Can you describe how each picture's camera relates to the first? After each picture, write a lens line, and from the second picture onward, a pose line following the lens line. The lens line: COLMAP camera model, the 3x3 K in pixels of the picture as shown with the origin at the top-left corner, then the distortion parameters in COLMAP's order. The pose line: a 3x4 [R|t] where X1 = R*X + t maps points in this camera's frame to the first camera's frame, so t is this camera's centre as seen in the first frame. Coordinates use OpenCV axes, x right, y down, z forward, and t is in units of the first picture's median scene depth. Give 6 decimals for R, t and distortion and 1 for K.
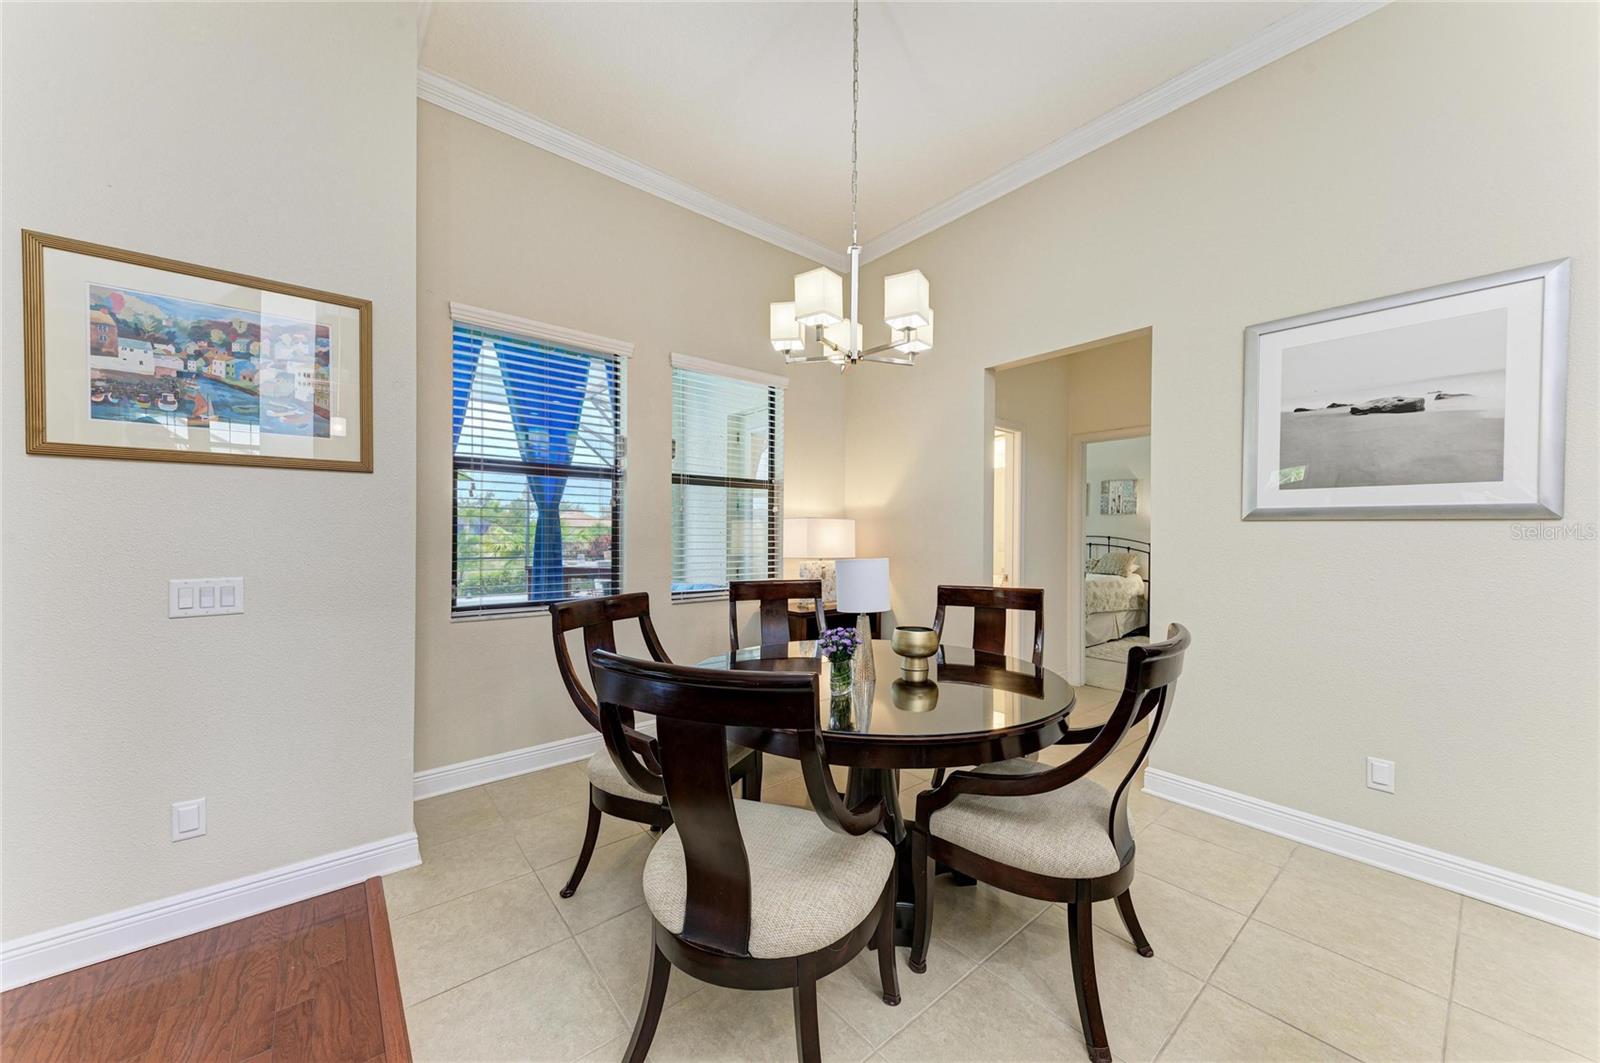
lens RADIAL K [[569.6, 0, 794.0], [0, 569.6, 524.5], [0, 0, 1]] dist [0.002750, -0.002293]
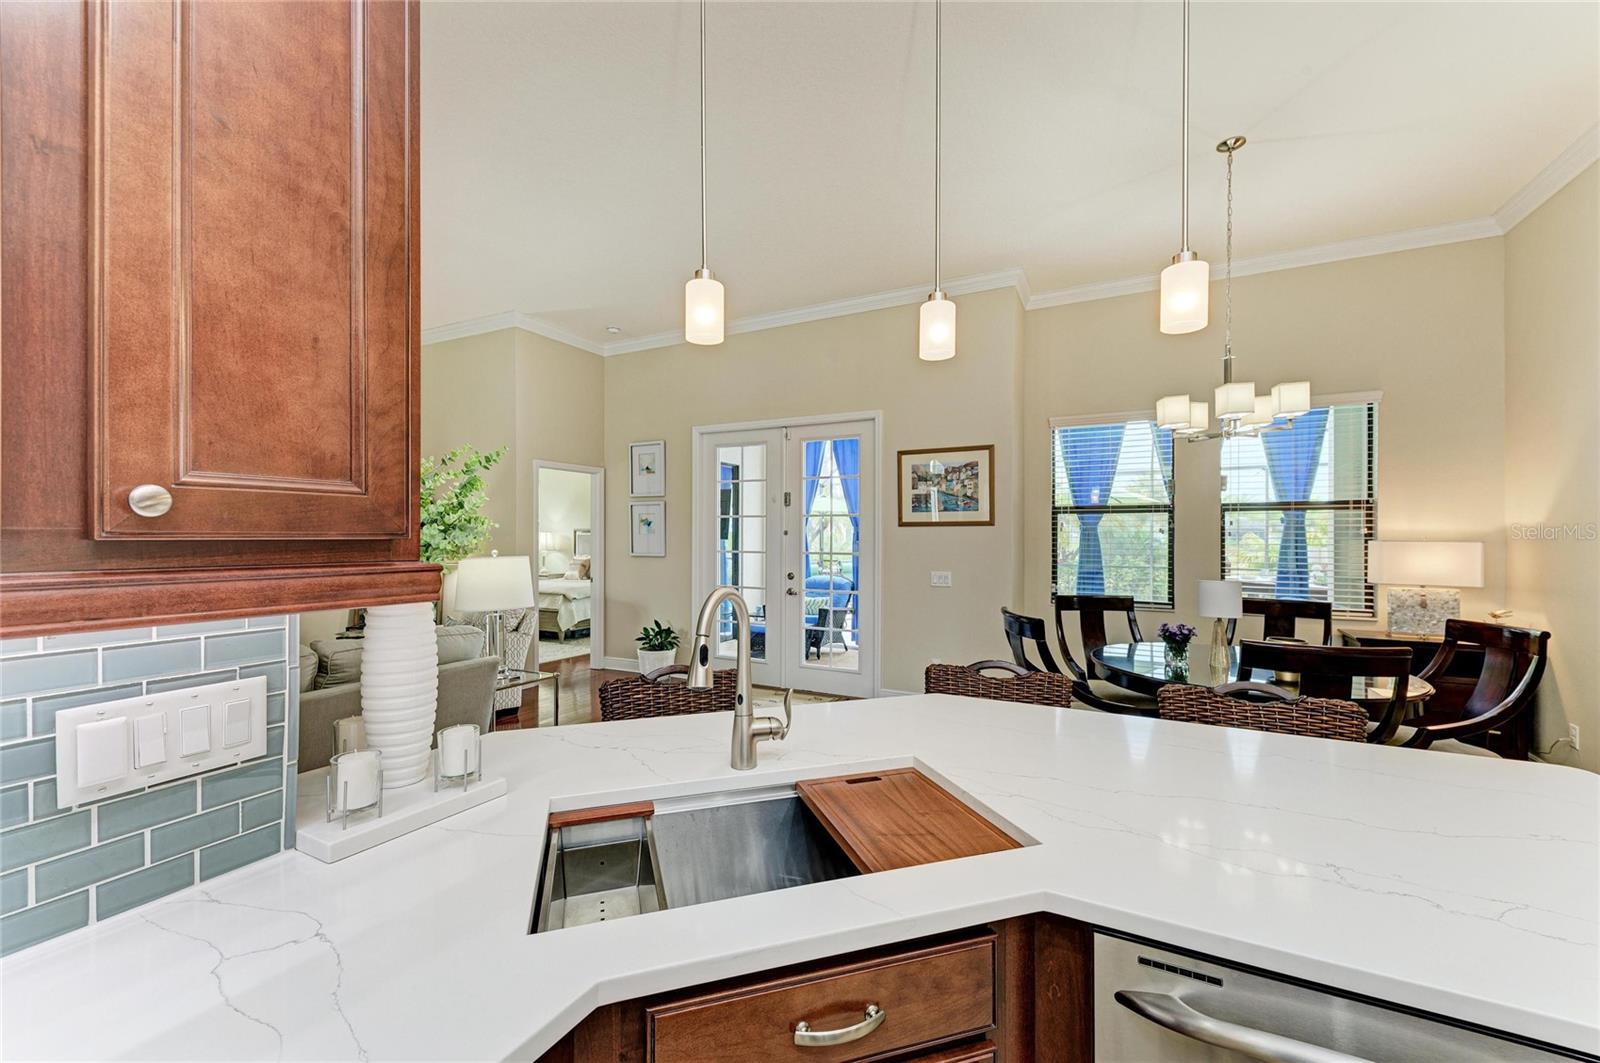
lens RADIAL K [[671.9, 0, 791.2], [0, 671.9, 535.3], [0, 0, 1]] dist [0.014718, -0.001029]
pose [[0.396816, -0.012155, -0.917818, 1.337112], [0.011627, 0.999899, -0.008215, -0.046569], [0.917825, -0.007412, 0.396917, -0.733560]]
